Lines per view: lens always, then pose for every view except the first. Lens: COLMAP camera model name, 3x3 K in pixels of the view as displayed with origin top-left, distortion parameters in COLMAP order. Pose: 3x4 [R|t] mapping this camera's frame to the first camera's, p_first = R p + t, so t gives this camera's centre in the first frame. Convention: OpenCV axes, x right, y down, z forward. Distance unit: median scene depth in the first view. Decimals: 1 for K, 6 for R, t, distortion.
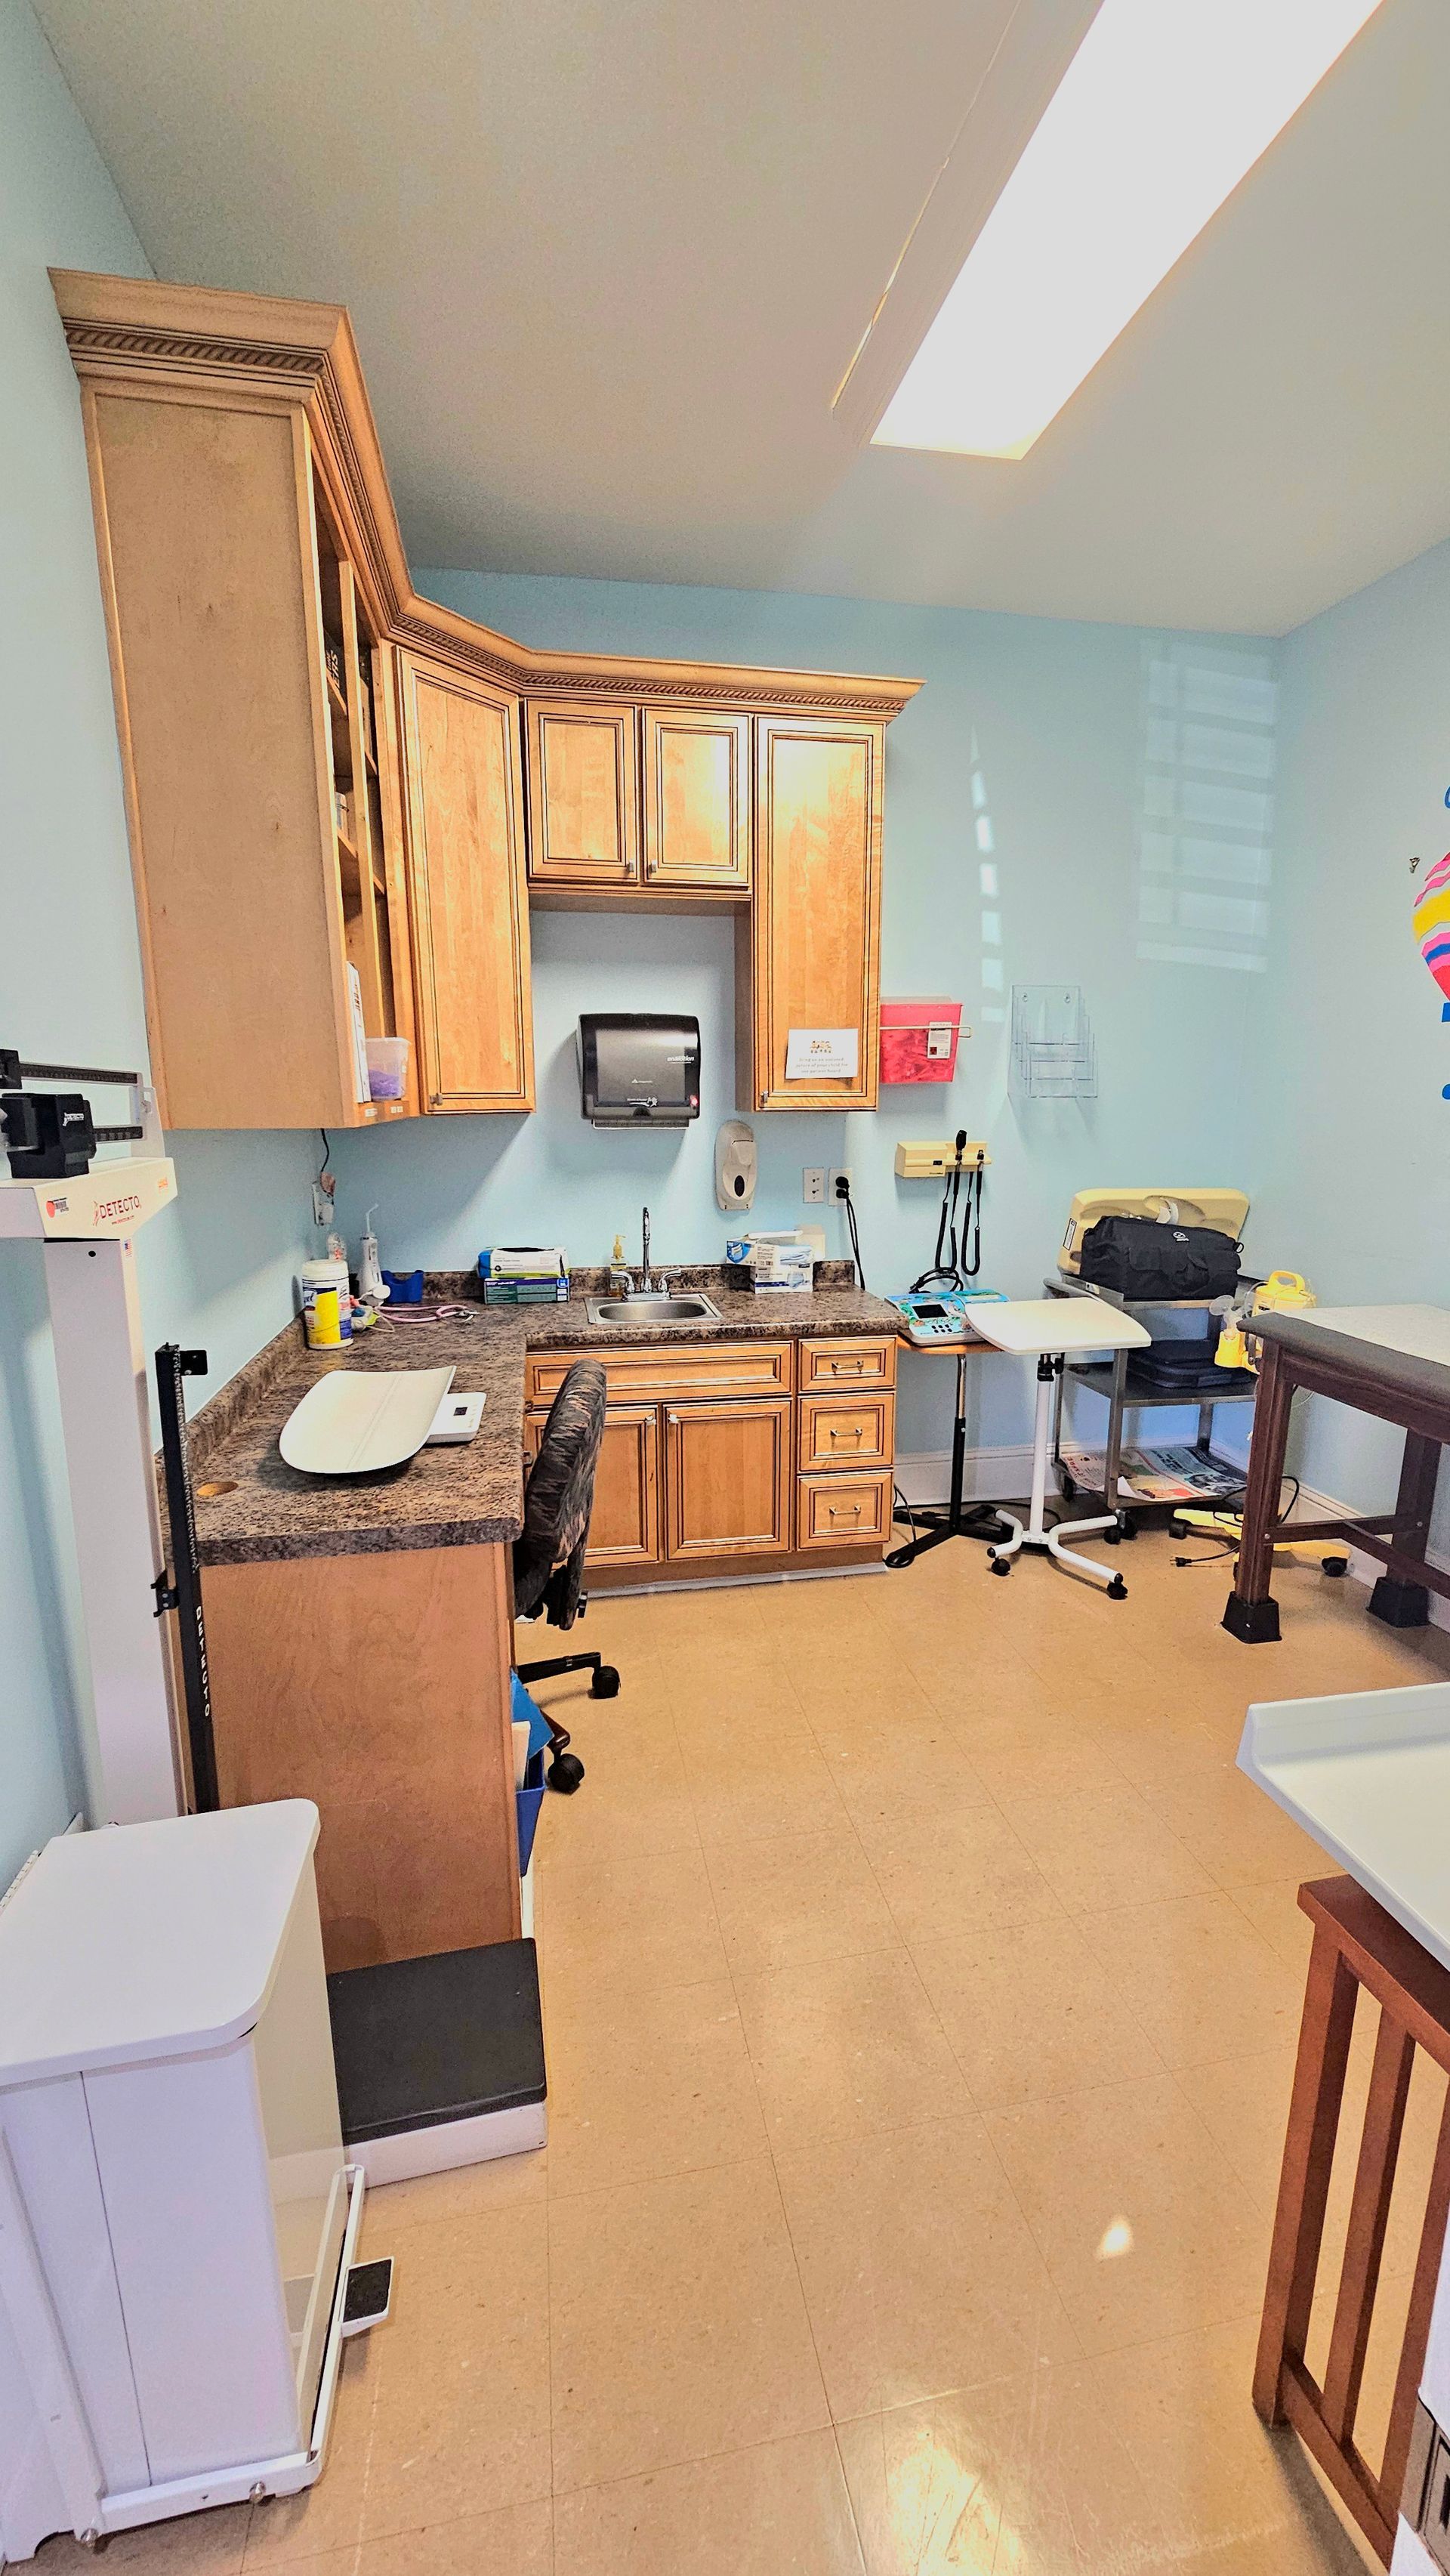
lens RADIAL K [[1055.6, 0, 745.5], [0, 1055.6, 1298.7], [0, 0, 1]] dist [0.001627, 0.000615]
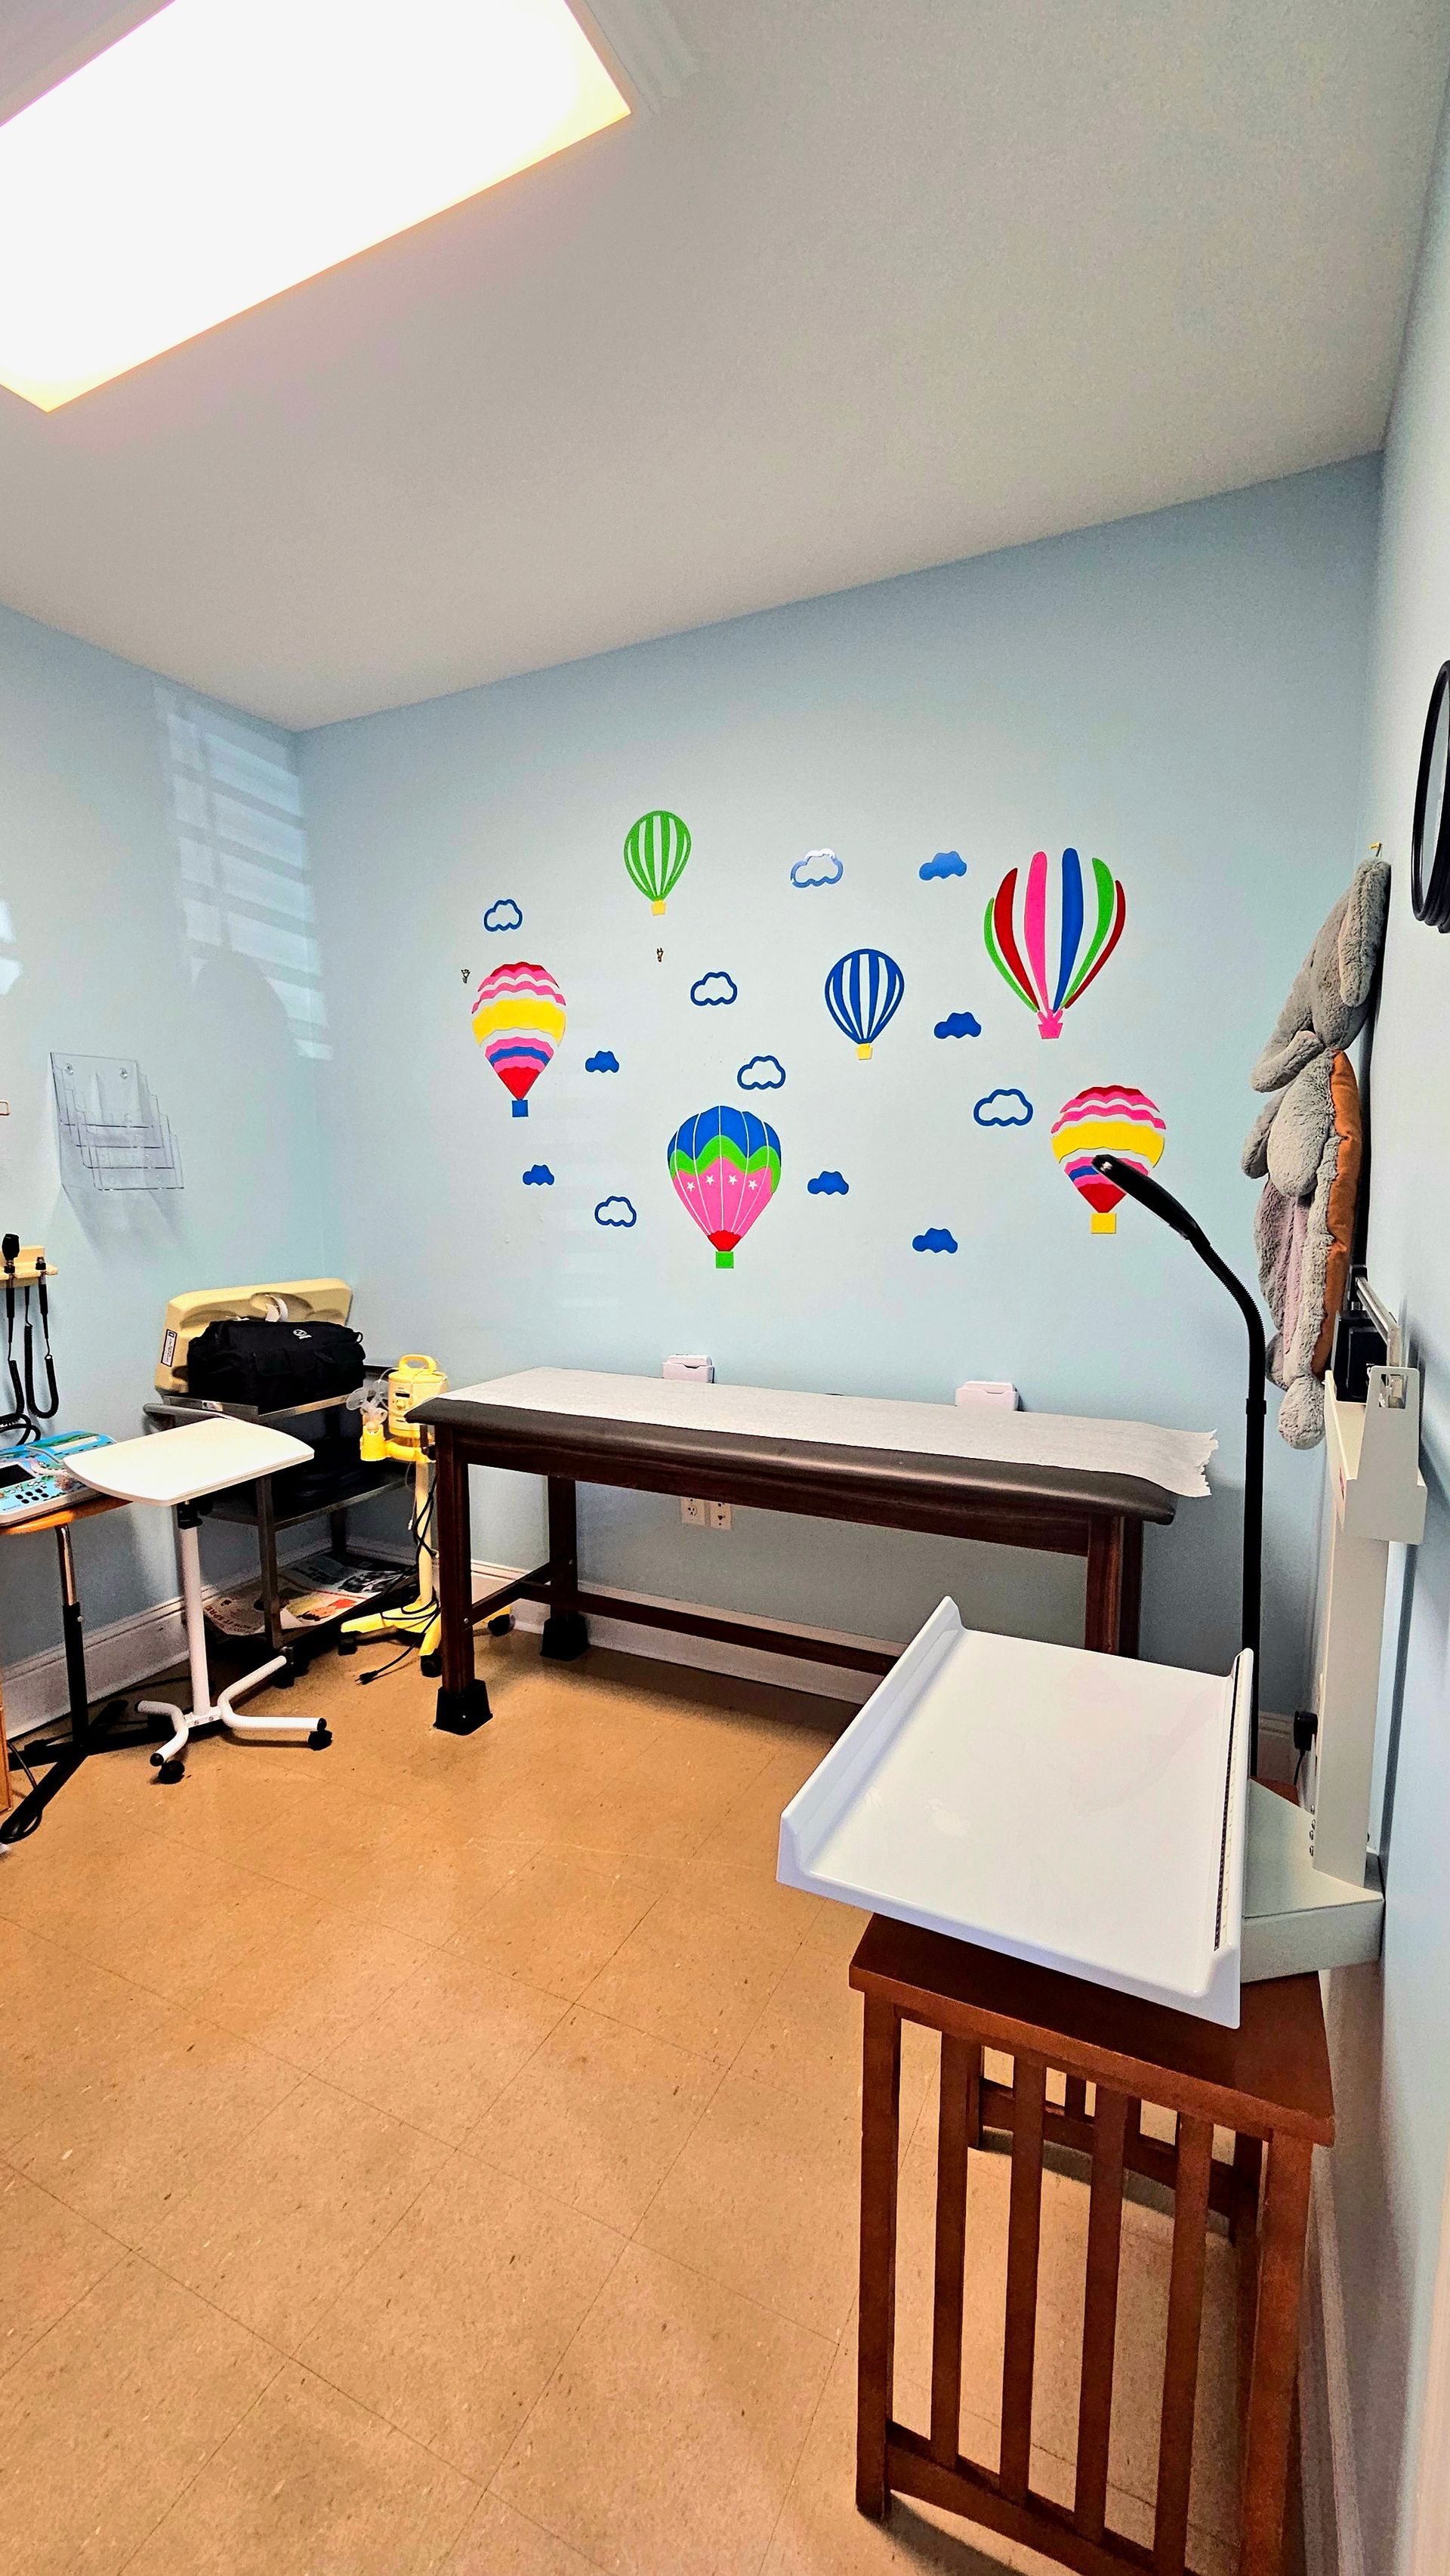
lens RADIAL K [[1055.6, 0, 745.5], [0, 1055.6, 1298.7], [0, 0, 1]] dist [0.001627, 0.000615]
pose [[0.604721, -0.103729, 0.789654, -0.083193], [0.162866, 0.986636, 0.004881, -0.029942], [-0.779607, 0.125656, 0.613534, 0.116741]]
